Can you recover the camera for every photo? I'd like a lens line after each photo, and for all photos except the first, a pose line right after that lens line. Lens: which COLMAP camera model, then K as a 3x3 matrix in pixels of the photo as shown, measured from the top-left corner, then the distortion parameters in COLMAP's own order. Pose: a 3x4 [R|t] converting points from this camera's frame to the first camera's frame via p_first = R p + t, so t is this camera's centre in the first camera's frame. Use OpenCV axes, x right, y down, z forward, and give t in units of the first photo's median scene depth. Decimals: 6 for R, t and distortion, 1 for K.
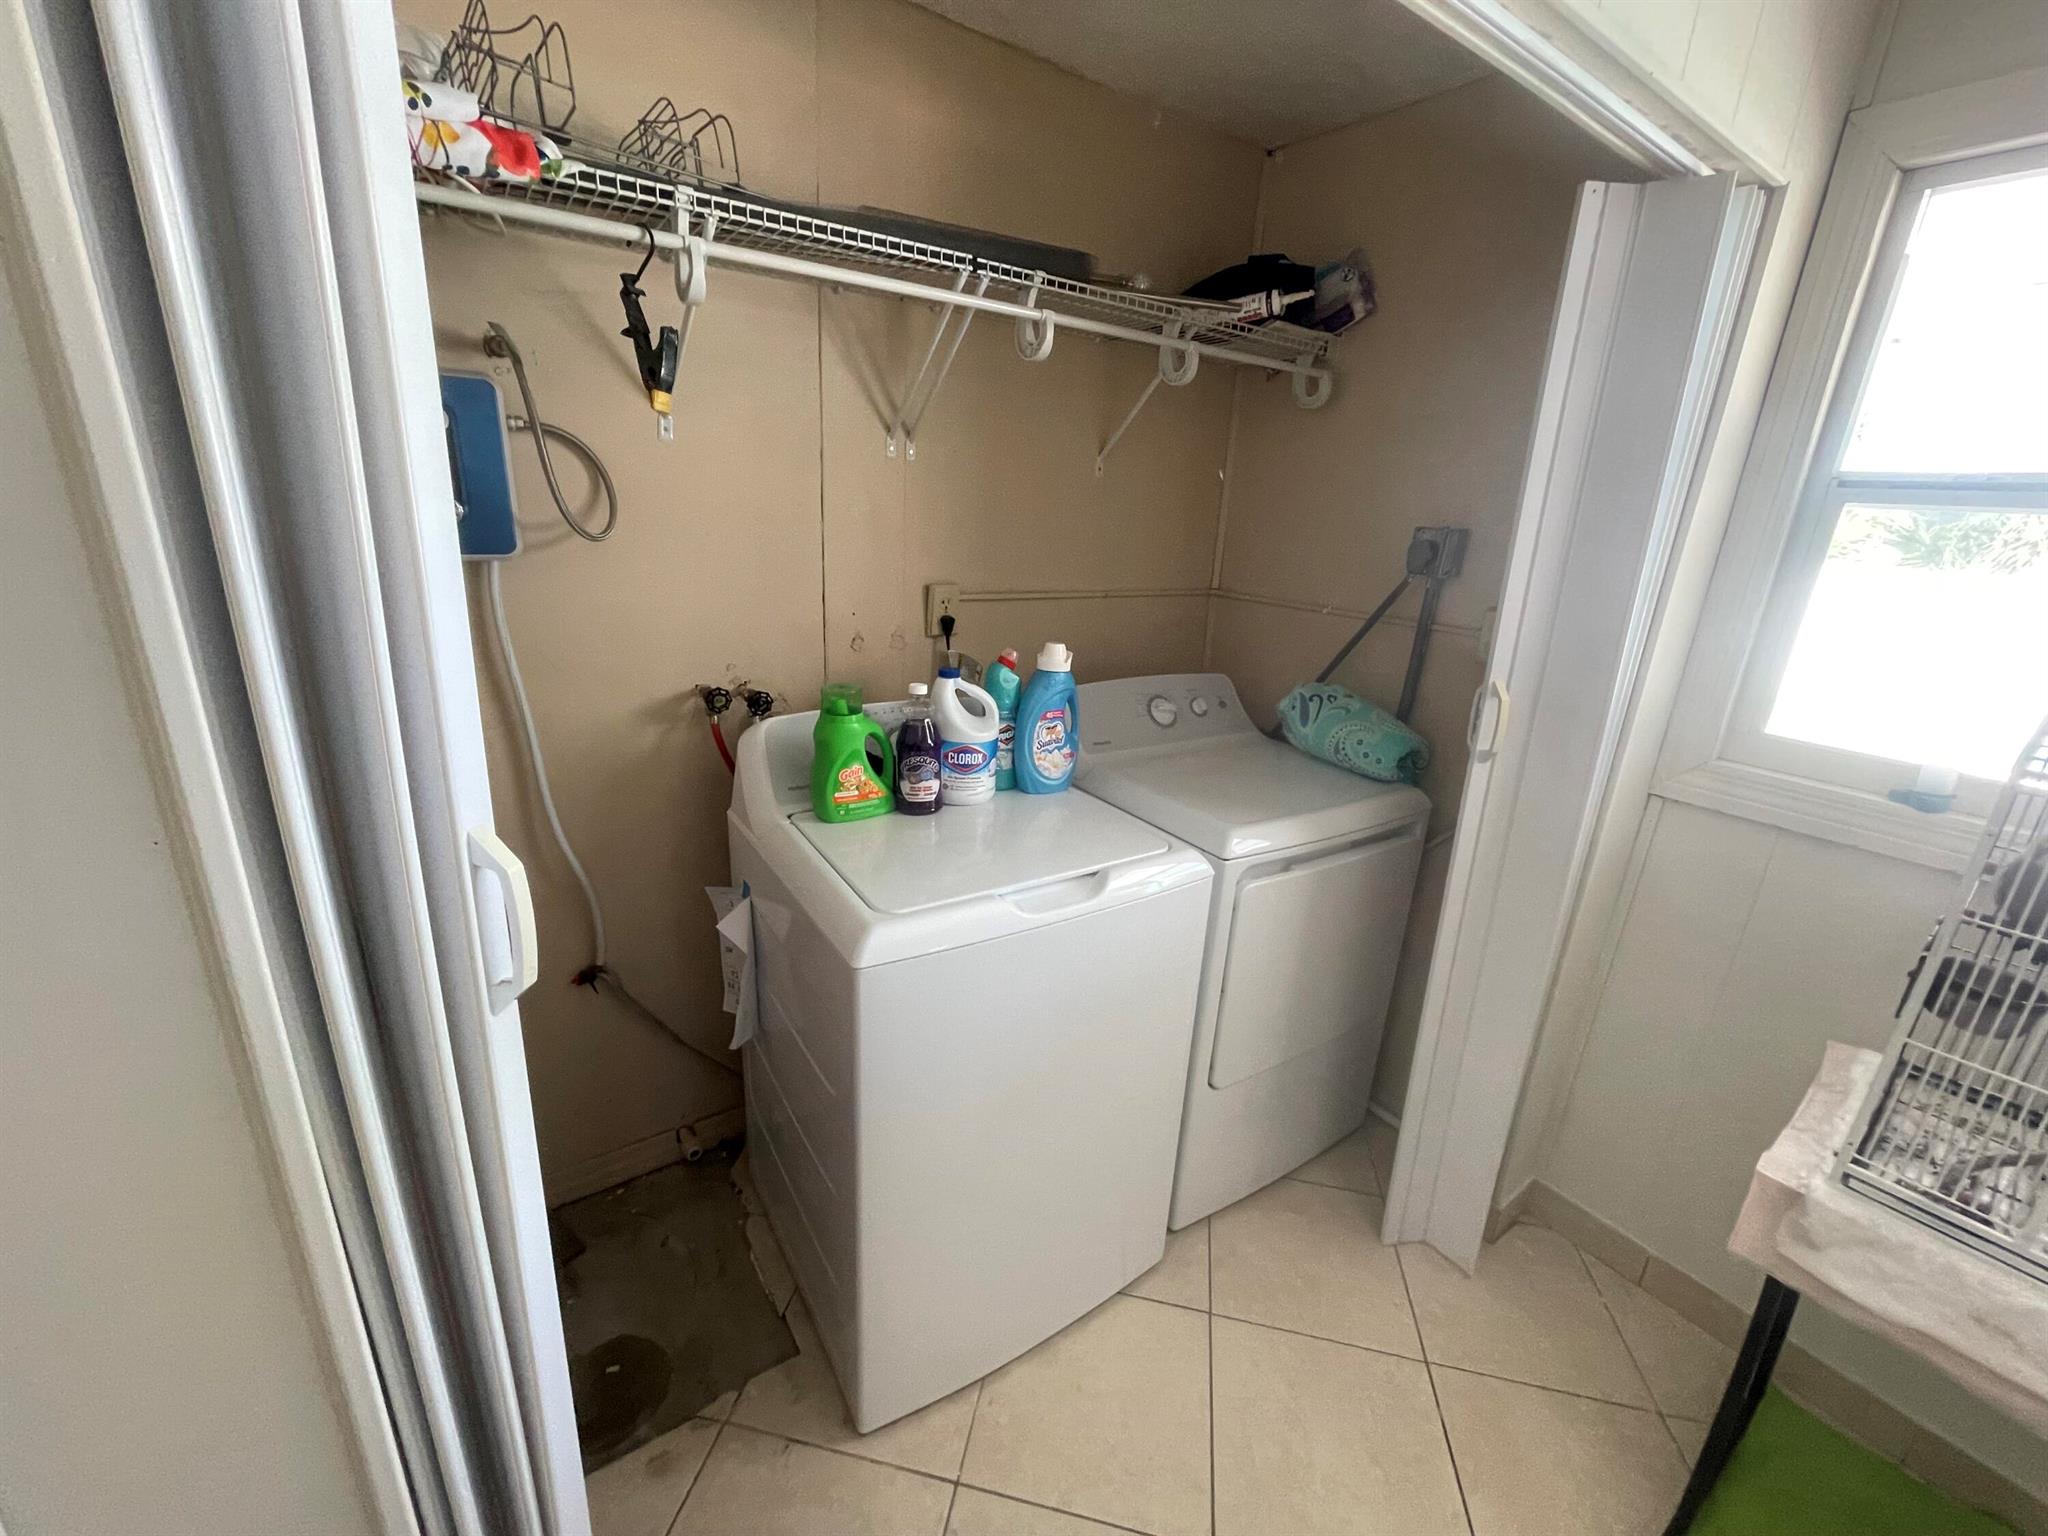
lens RADIAL K [[821.8, 0, 1029.5], [0, 821.8, 758.5], [0, 0, 1]] dist [0.000179, -0.000095]
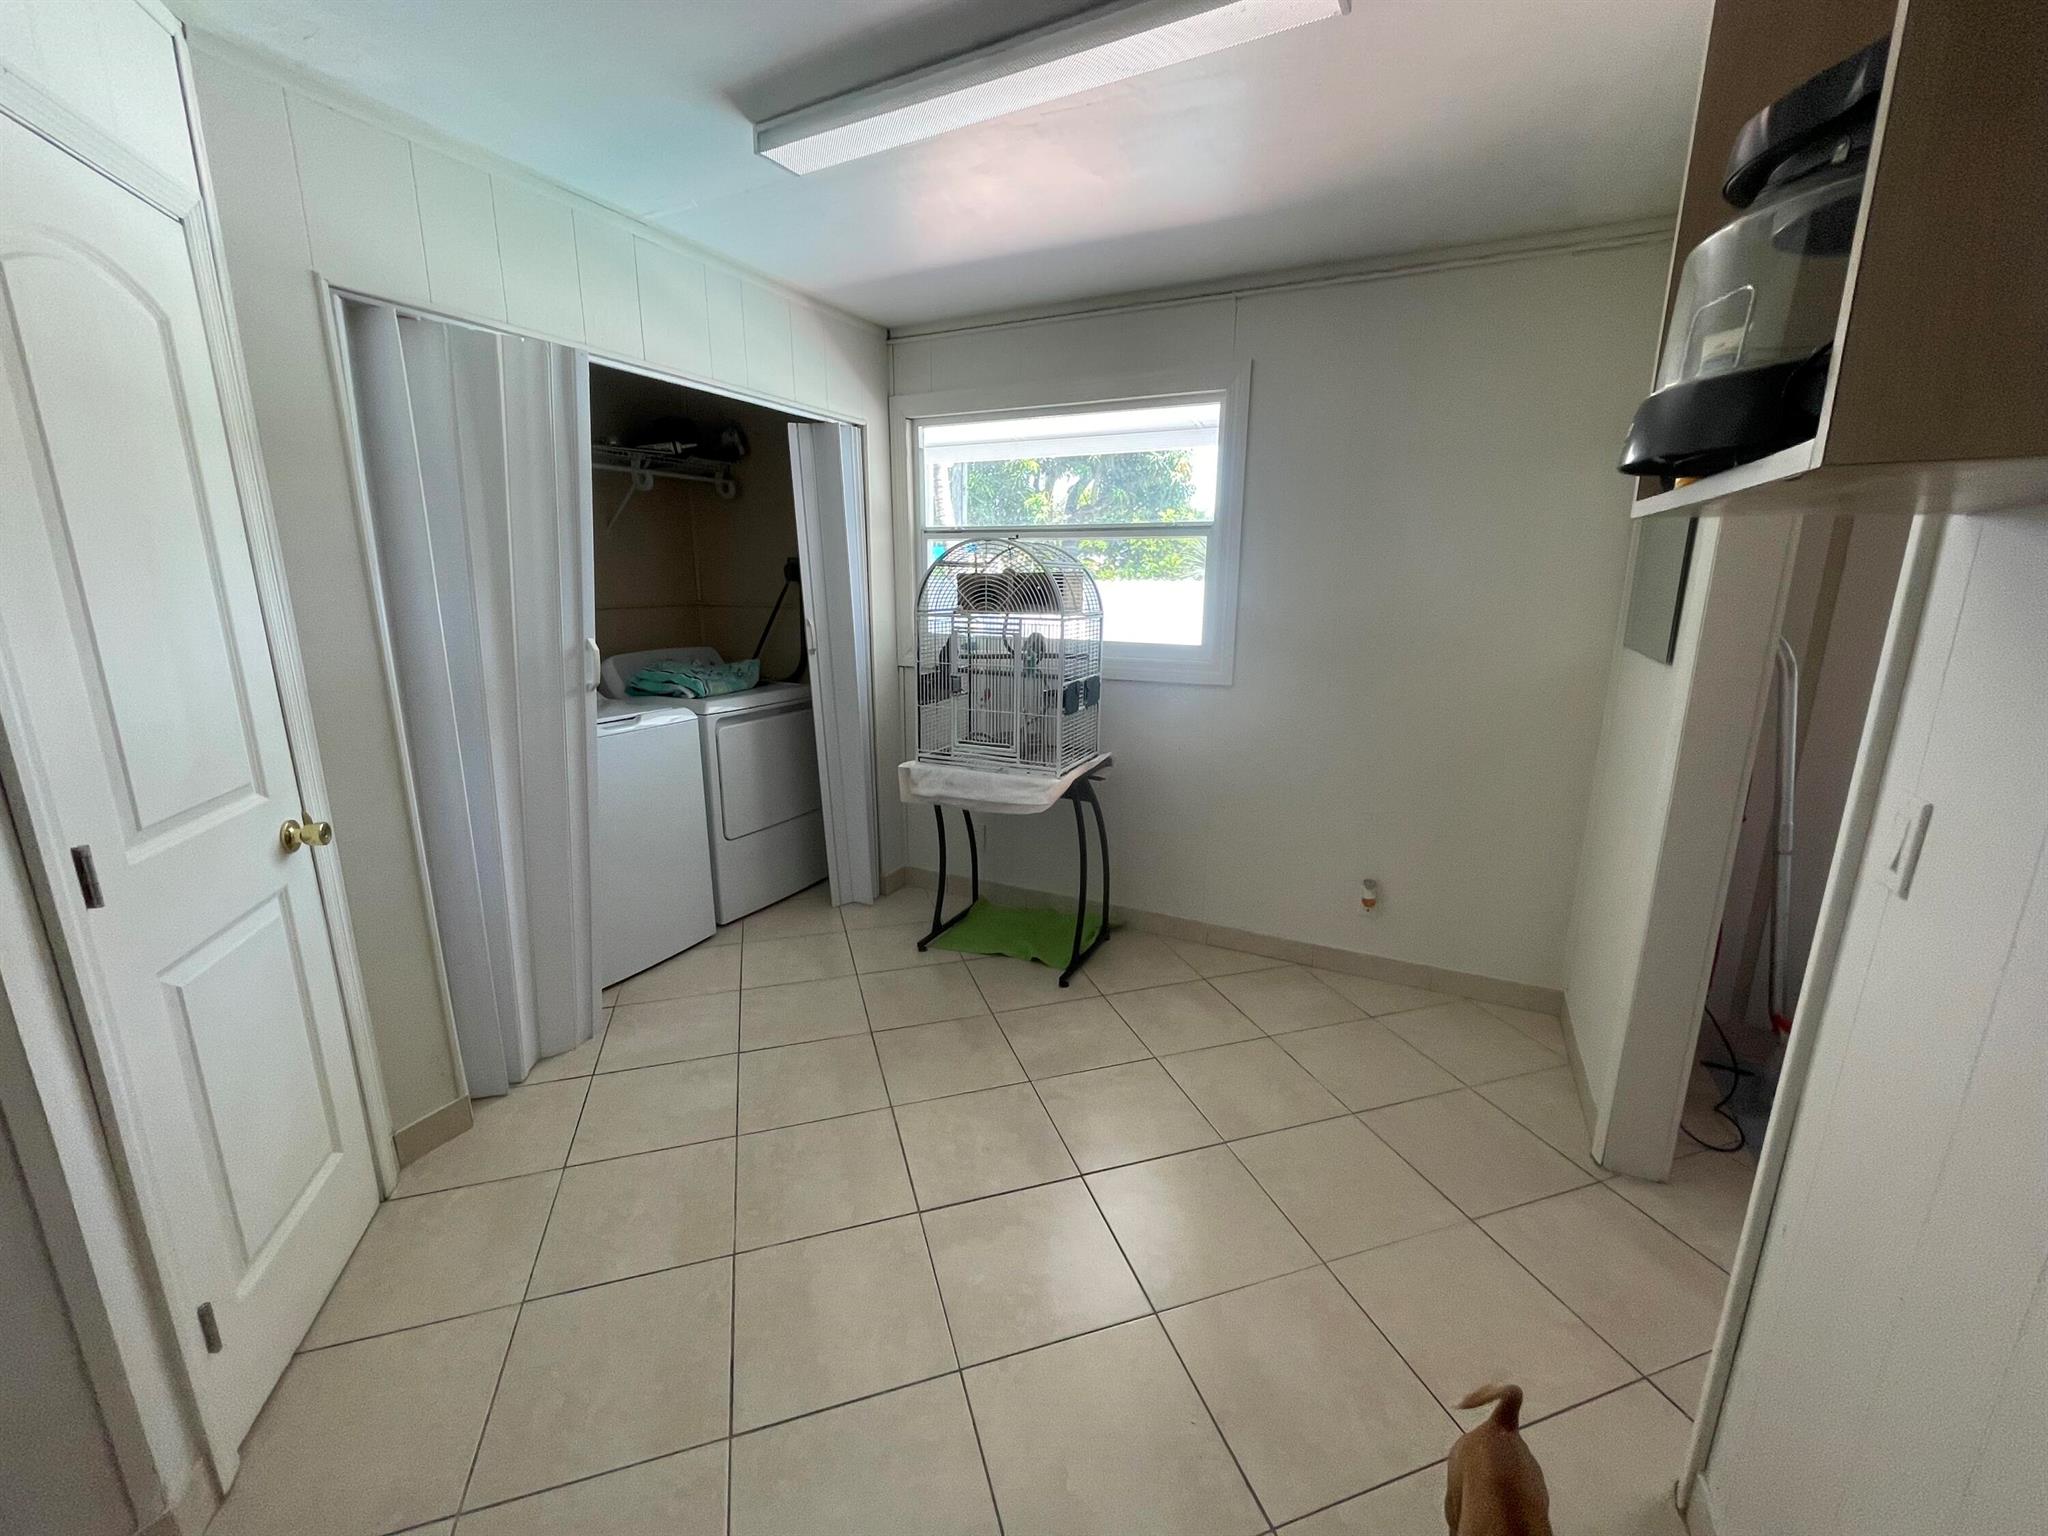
lens RADIAL K [[821.8, 0, 1029.5], [0, 821.8, 758.5], [0, 0, 1]] dist [0.000179, -0.000095]
pose [[0.868684, -0.154491, 0.470660, -0.041012], [0.184963, 0.982564, -0.018861, 0.377930], [-0.459540, 0.103439, 0.882113, -1.081488]]
